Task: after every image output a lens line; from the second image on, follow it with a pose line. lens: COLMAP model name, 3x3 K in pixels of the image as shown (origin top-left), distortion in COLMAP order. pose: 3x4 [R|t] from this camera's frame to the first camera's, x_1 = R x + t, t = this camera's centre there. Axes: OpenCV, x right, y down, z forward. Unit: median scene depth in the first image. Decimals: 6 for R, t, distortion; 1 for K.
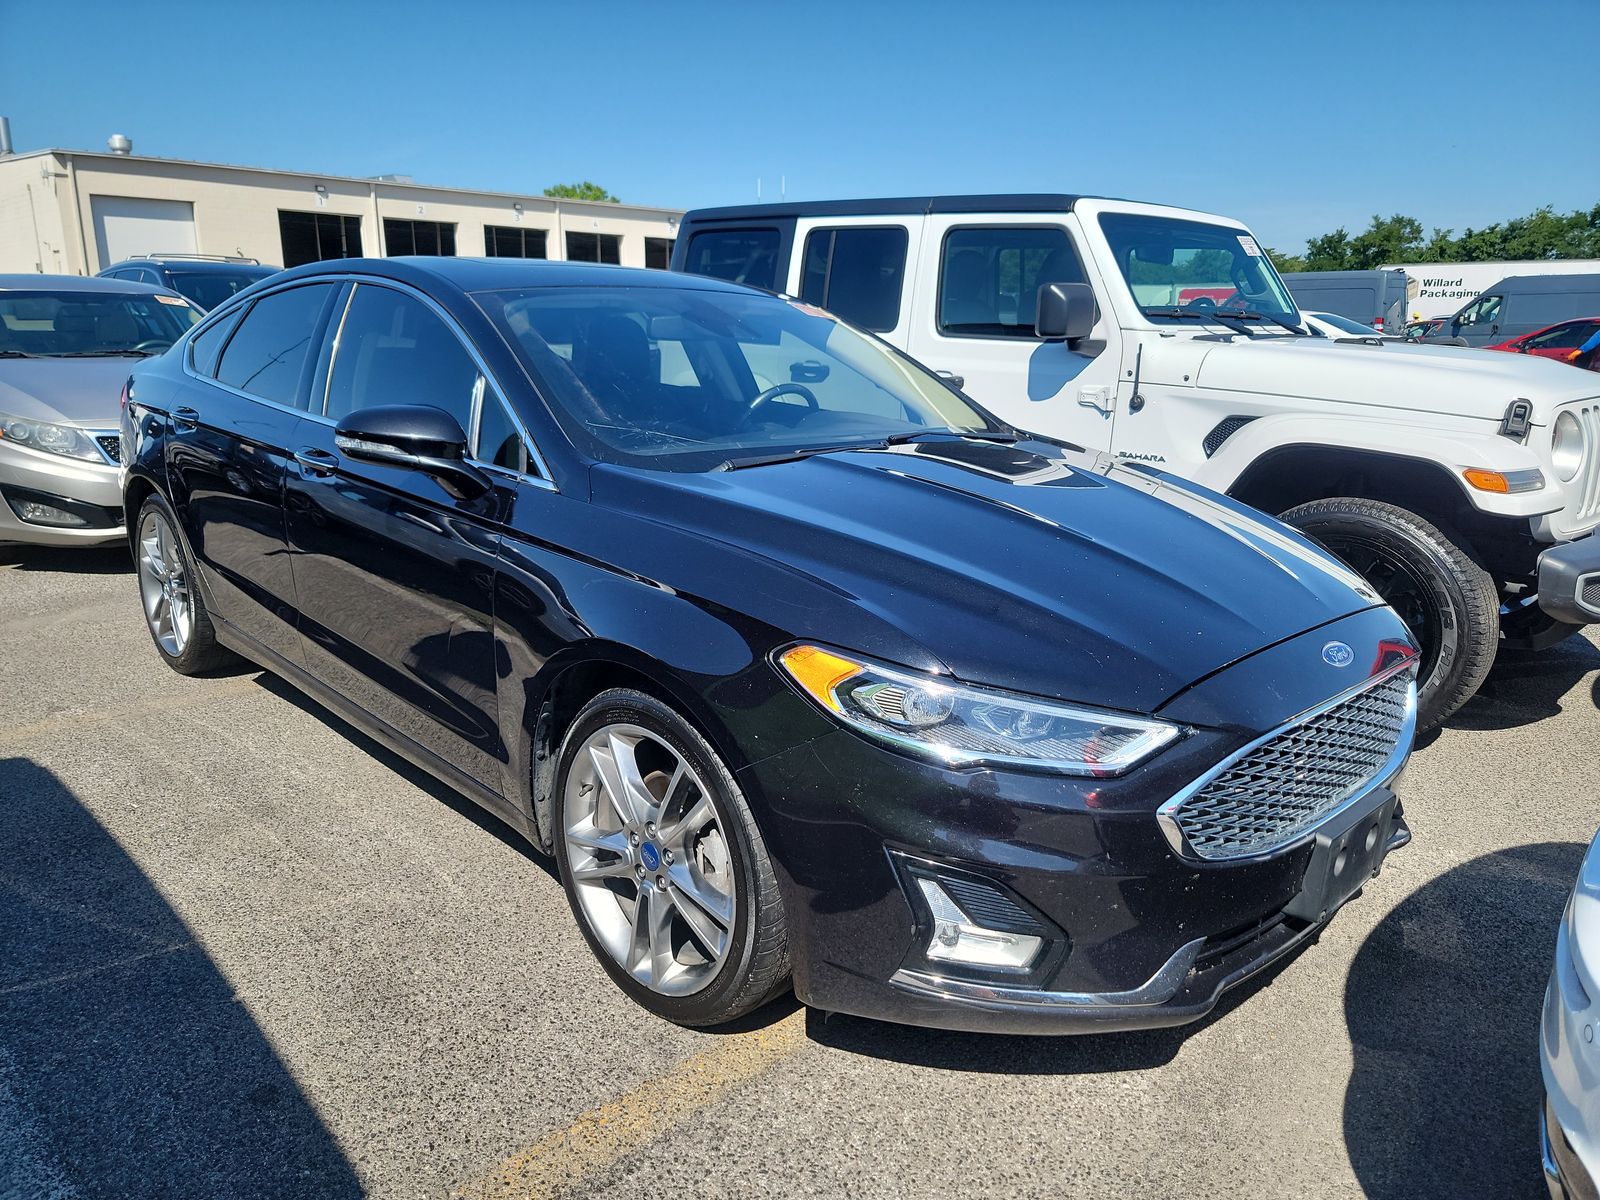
lens RADIAL K [[1128.0, 0, 800.0], [0, 1128.0, 600.0], [0, 0, 1]] dist [0.054974, -0.034529]
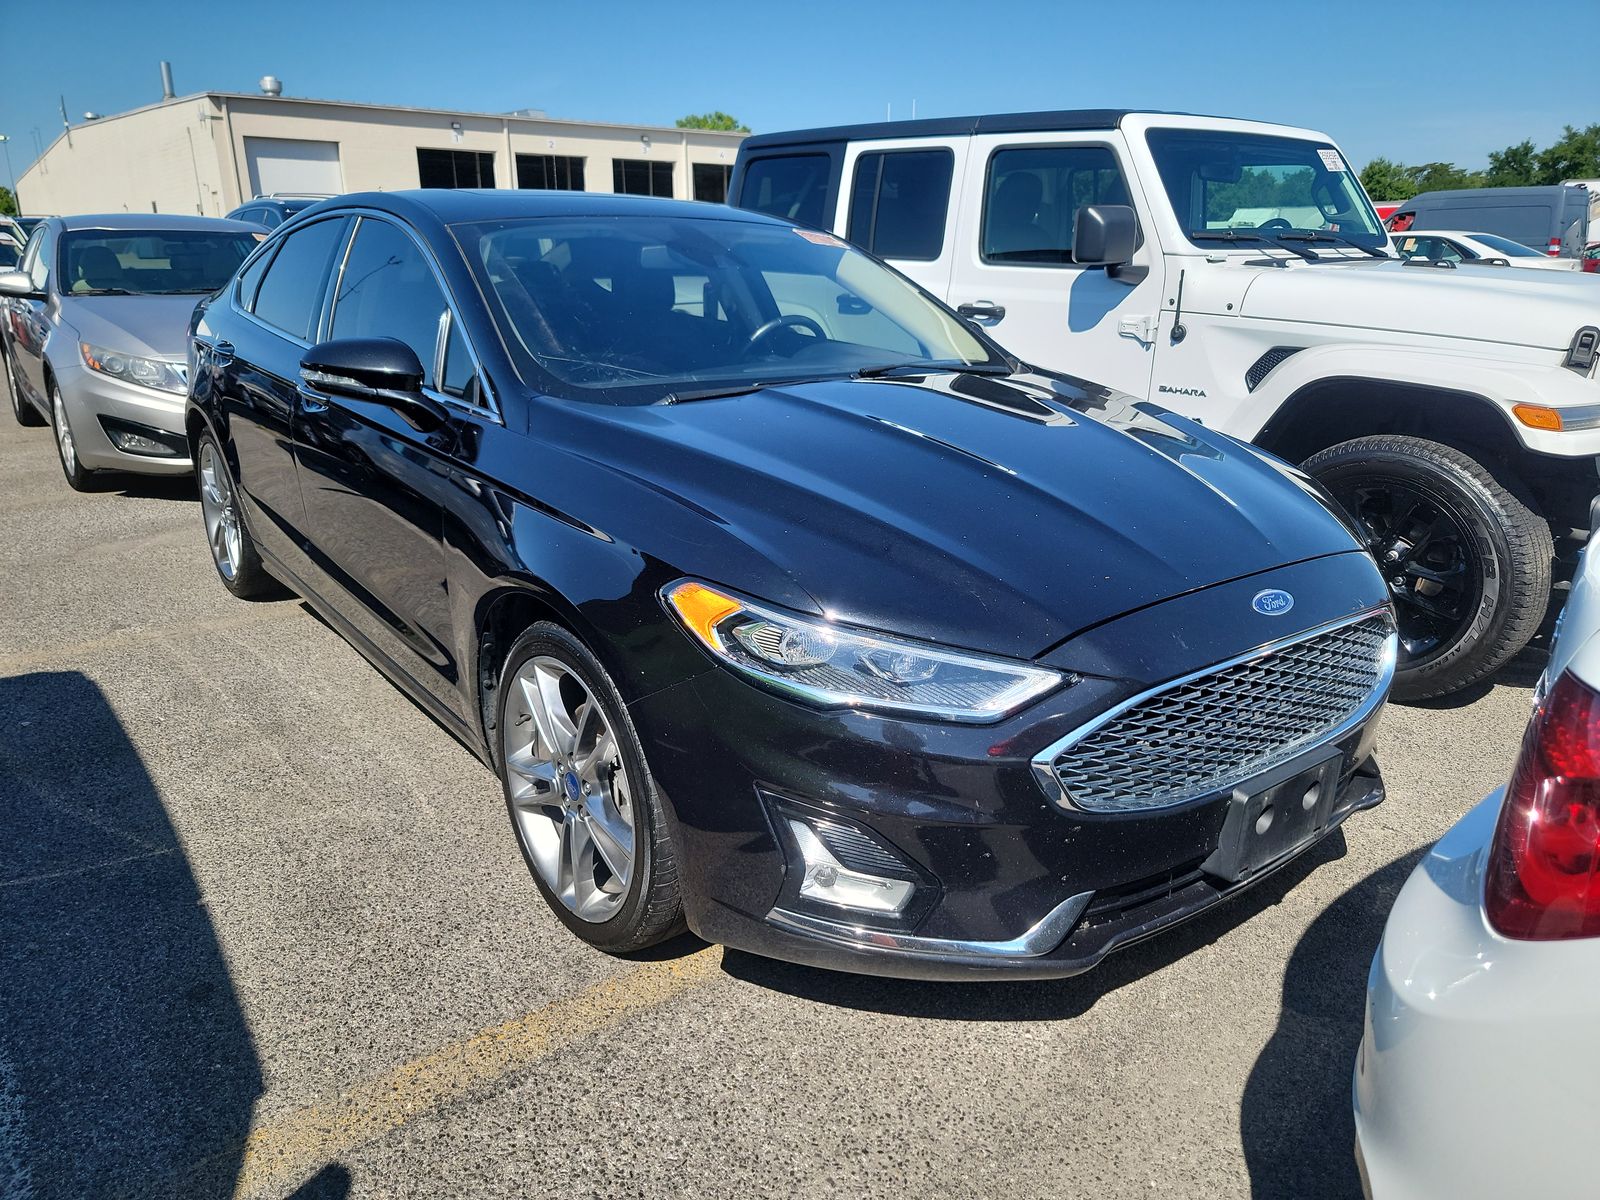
lens RADIAL K [[1128.0, 0, 800.0], [0, 1128.0, 600.0], [0, 0, 1]] dist [0.054974, -0.034529]
pose [[0.993552, 0.022081, -0.111204, 0.155912], [-0.015822, 0.998257, 0.056857, -0.001358], [0.112266, -0.054731, 0.992170, 0.020481]]
